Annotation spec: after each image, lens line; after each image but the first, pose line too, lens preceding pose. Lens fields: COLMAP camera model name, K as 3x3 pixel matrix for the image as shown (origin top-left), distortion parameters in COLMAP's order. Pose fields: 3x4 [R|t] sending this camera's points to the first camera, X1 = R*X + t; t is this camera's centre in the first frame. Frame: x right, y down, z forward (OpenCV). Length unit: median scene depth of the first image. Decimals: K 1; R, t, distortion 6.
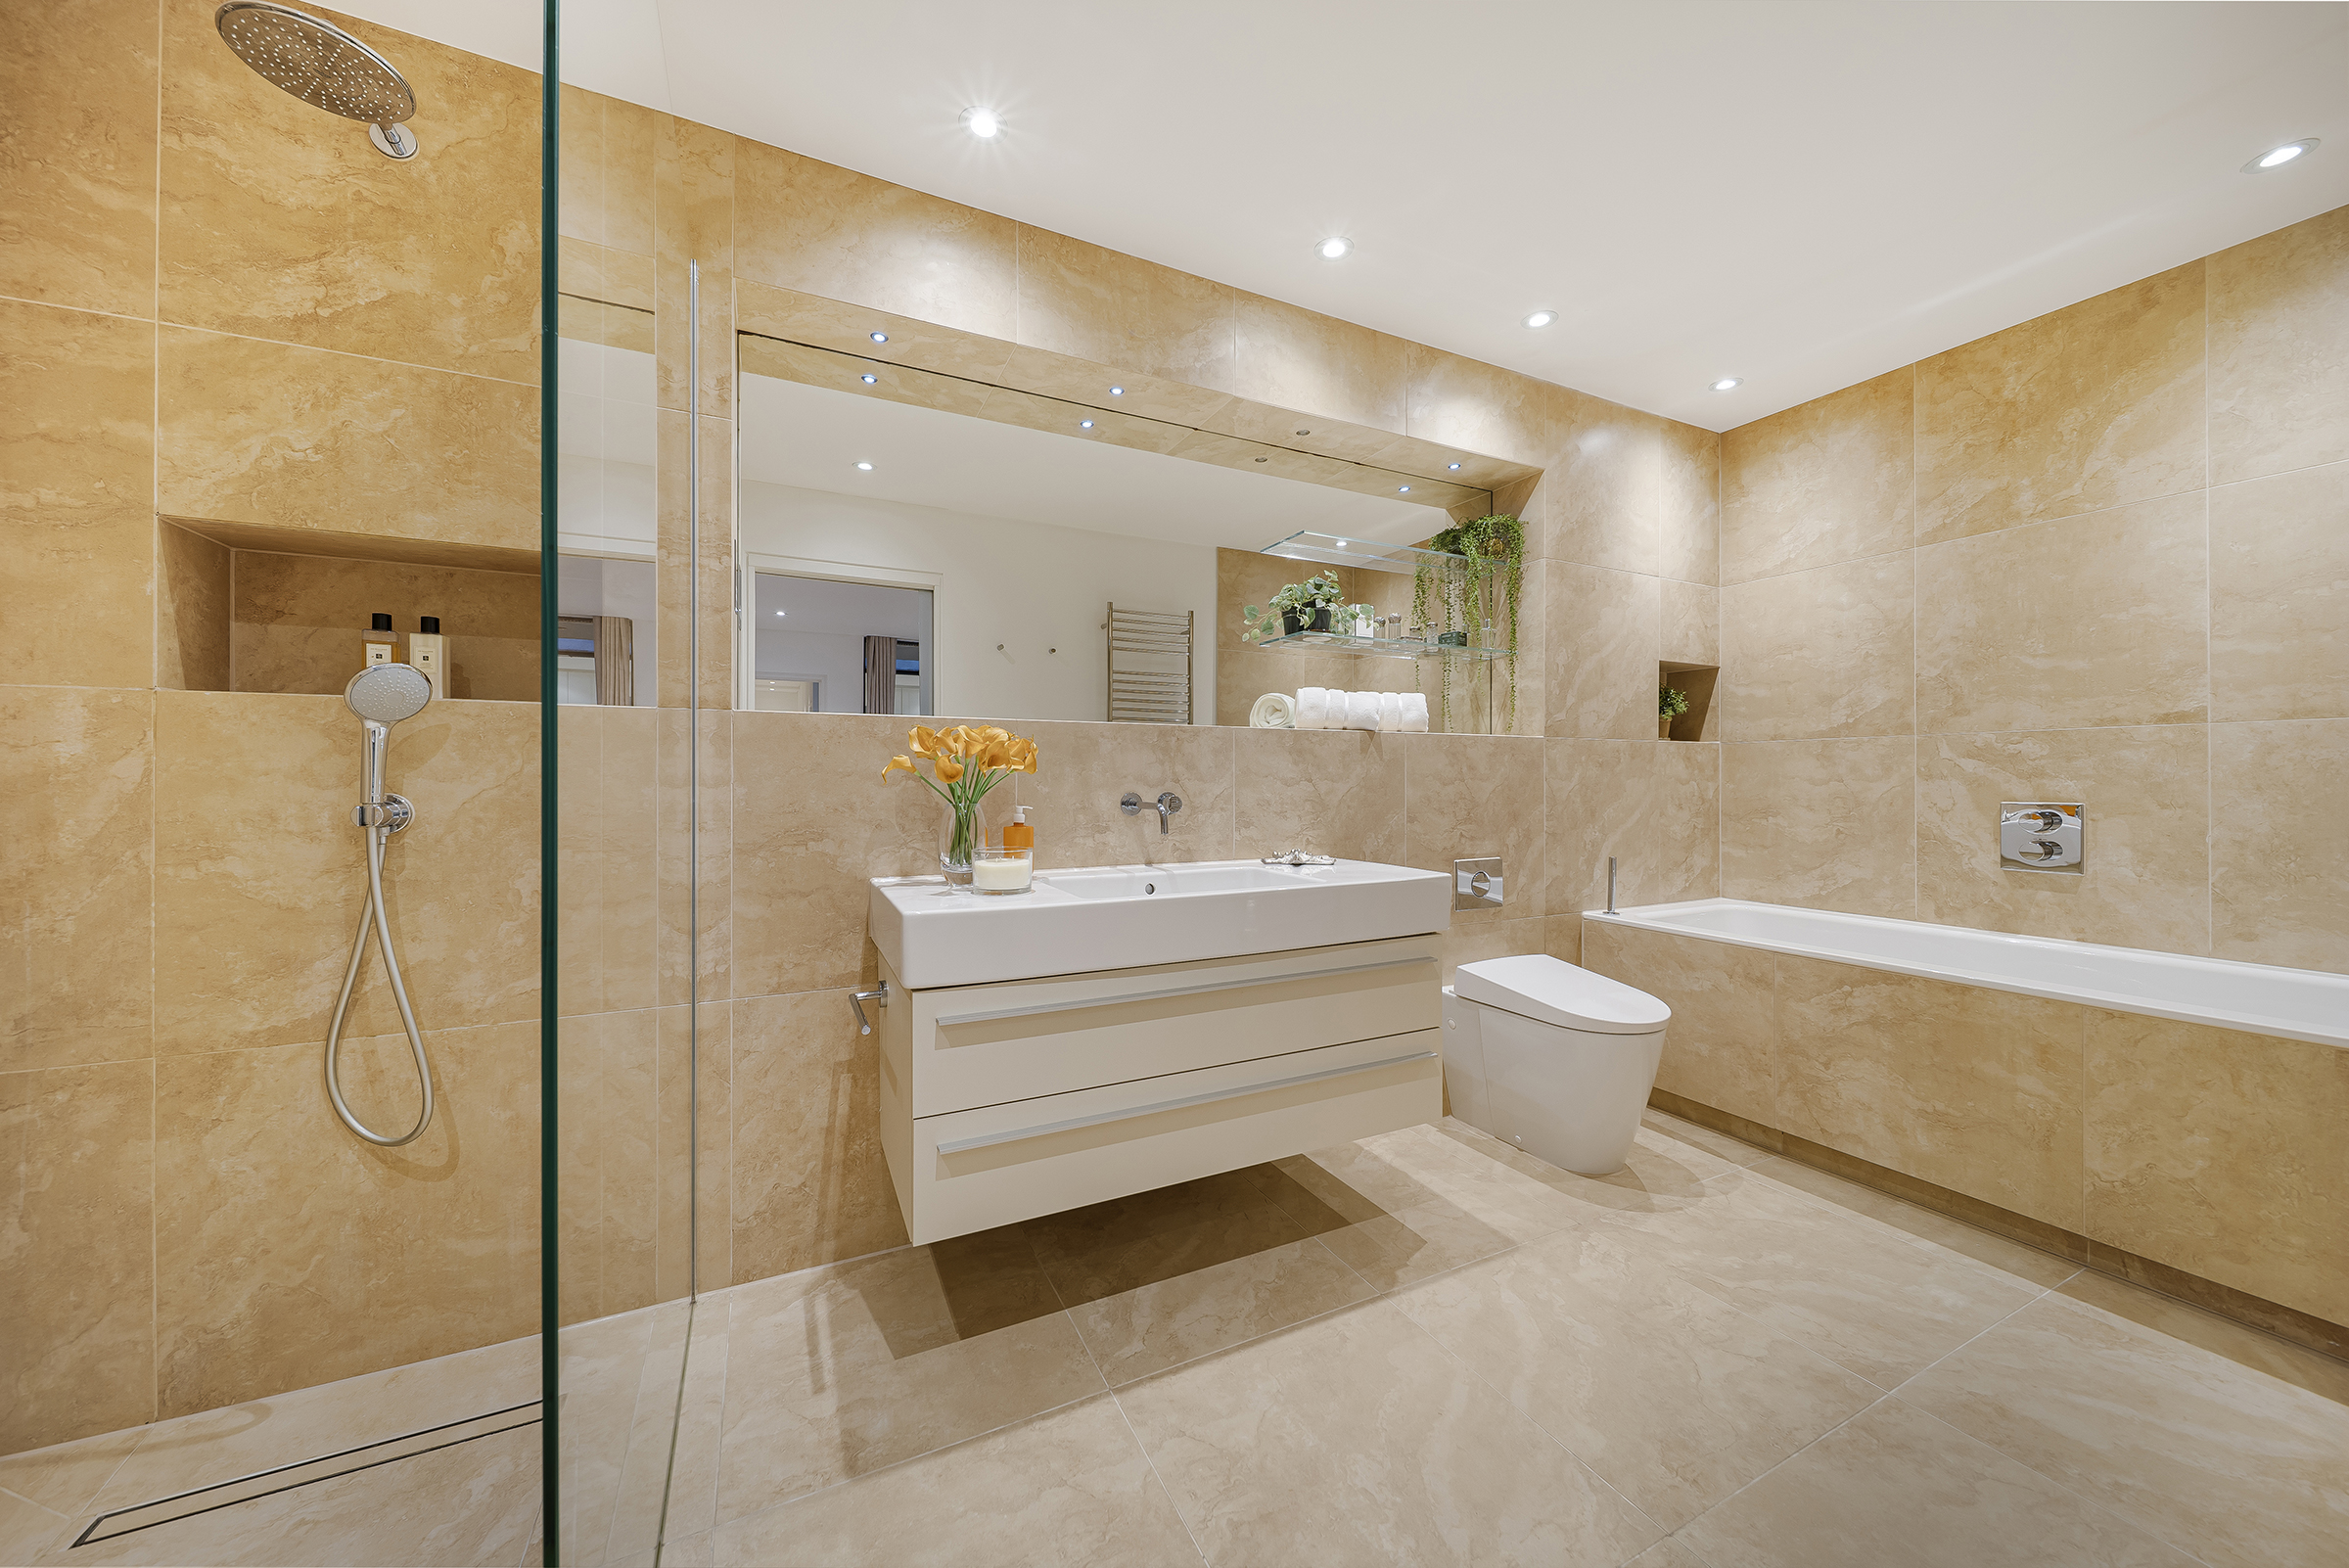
lens RADIAL K [[817.8, 0, 1174.5], [0, 817.8, 784.0], [0, 0, 1]] dist [0.000362, 0.000062]
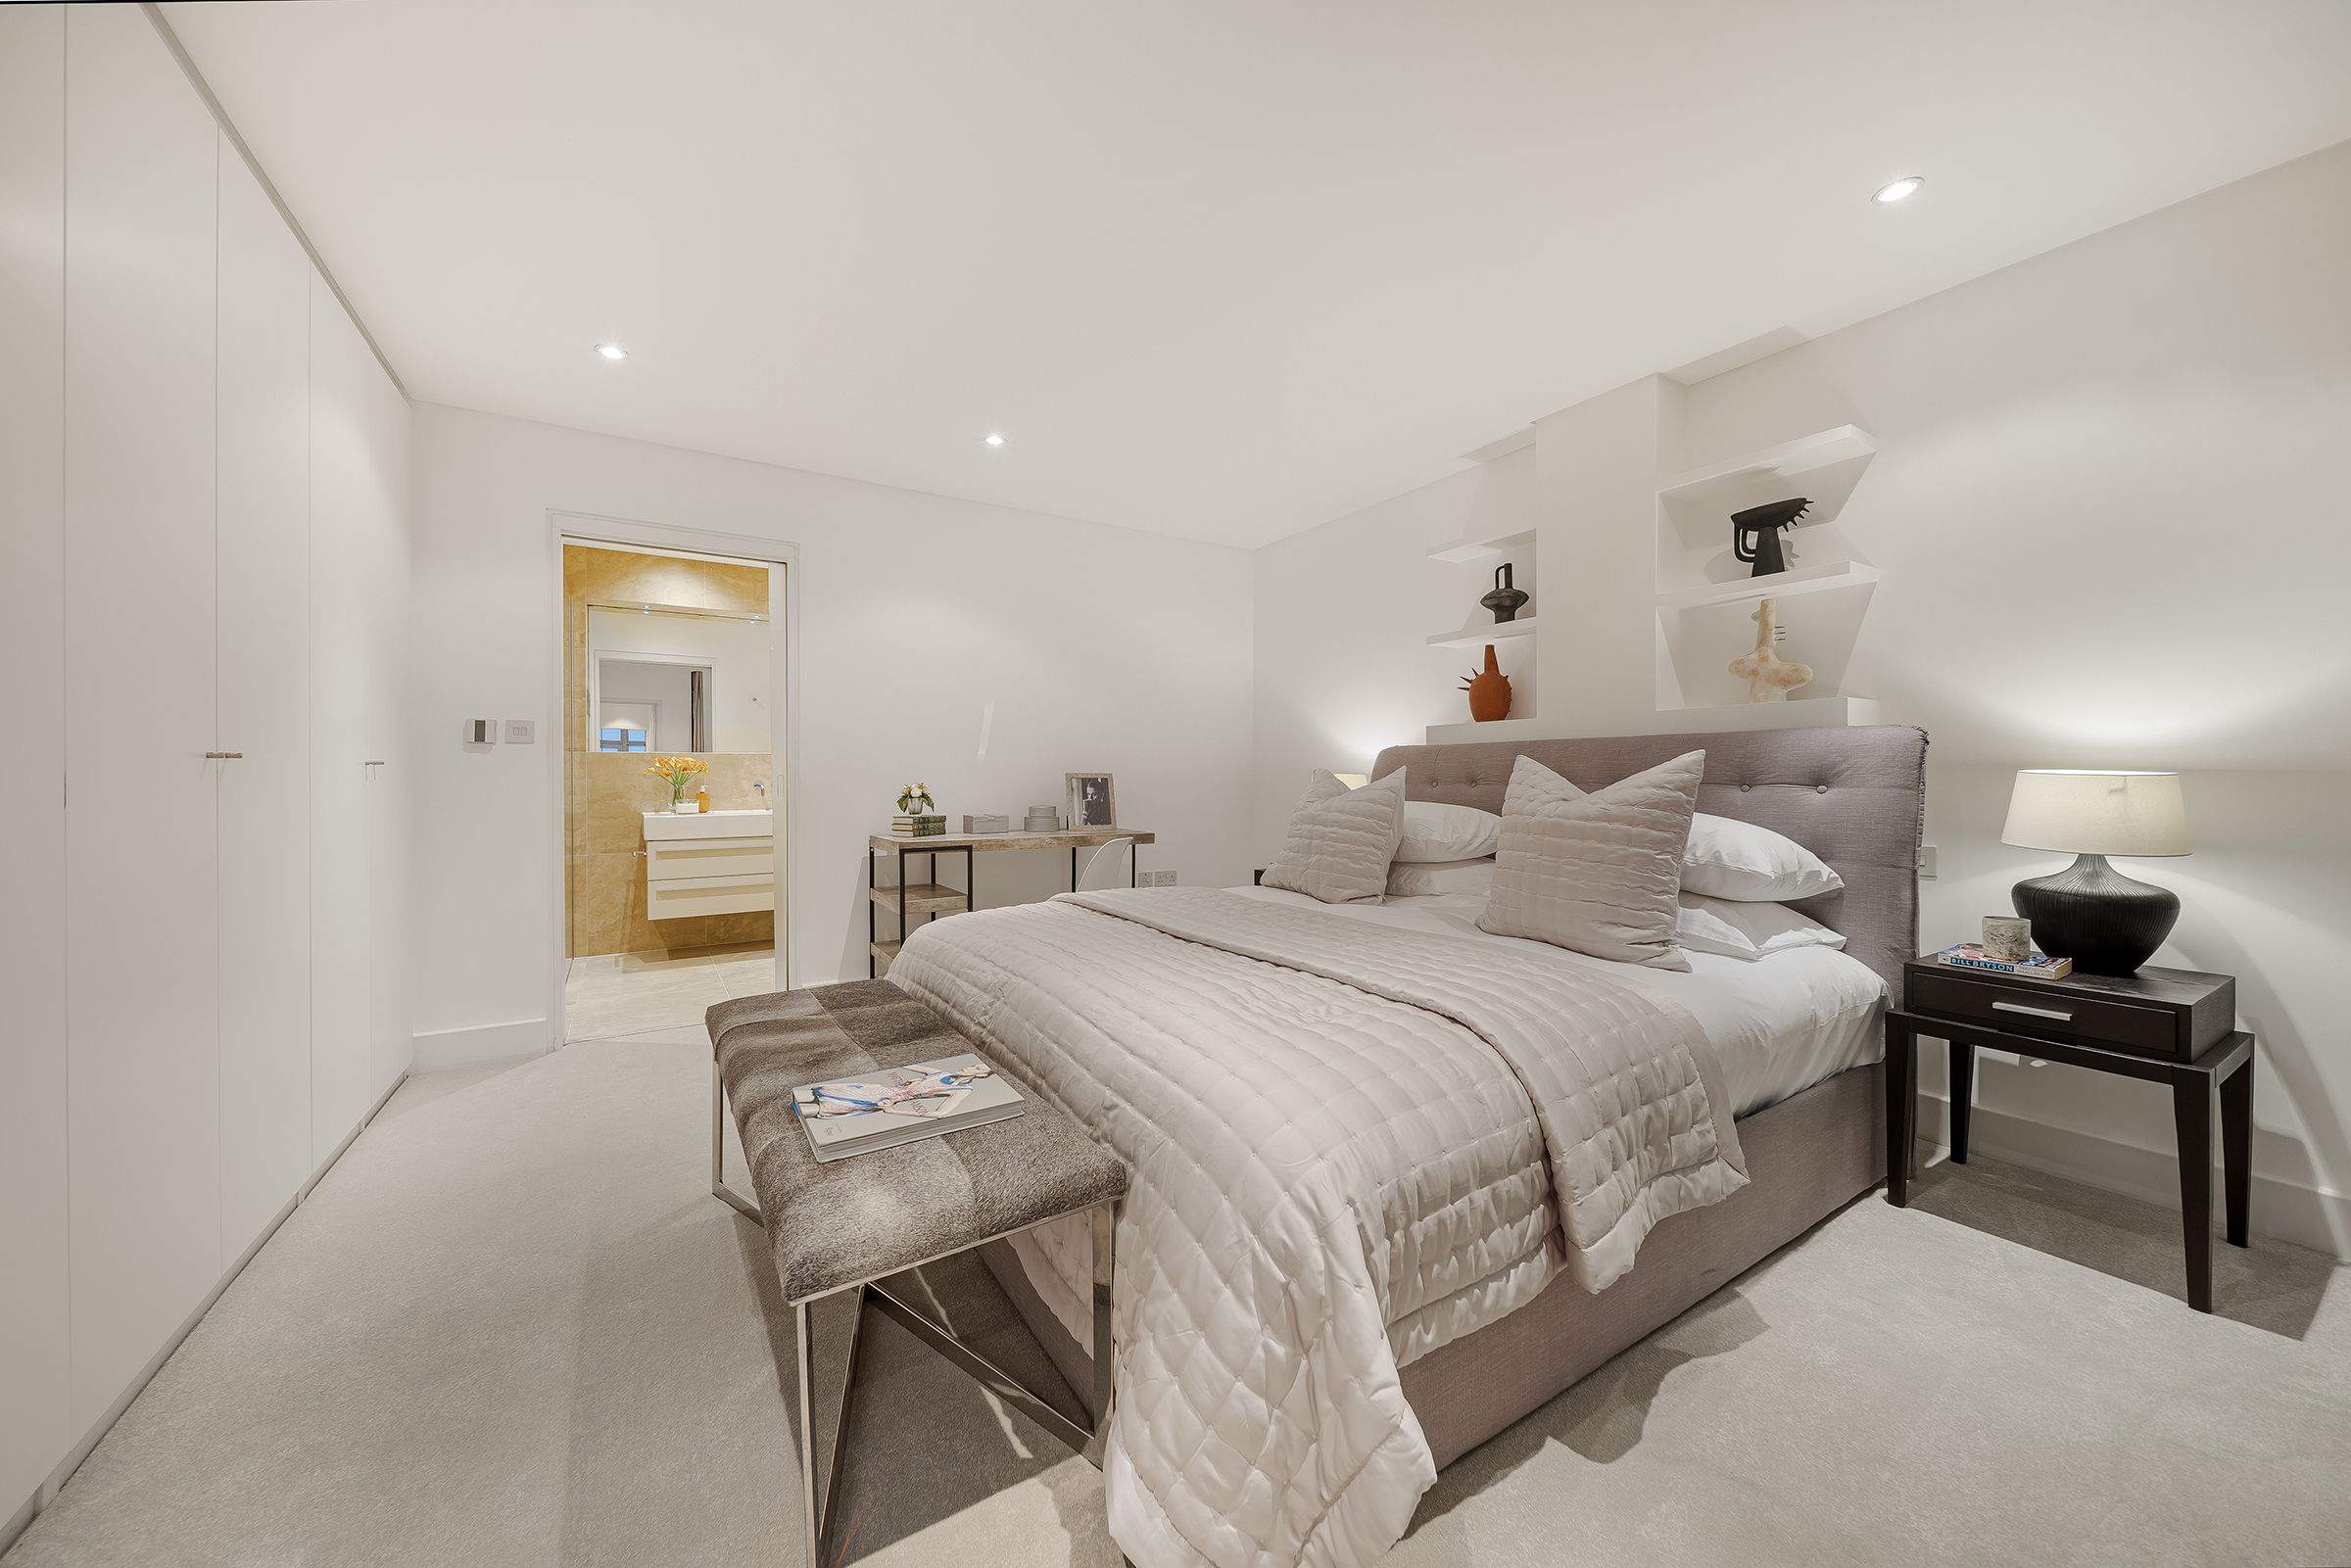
lens RADIAL K [[825.7, 0, 1175.5], [0, 825.7, 784.0], [0, 0, 1]] dist [0.001130, -0.000030]
pose [[0.992301, -0.001431, 0.123842, 1.101062], [0.000623, 0.999978, 0.006560, 0.002811], [-0.123848, -0.006433, 0.992280, -2.042697]]
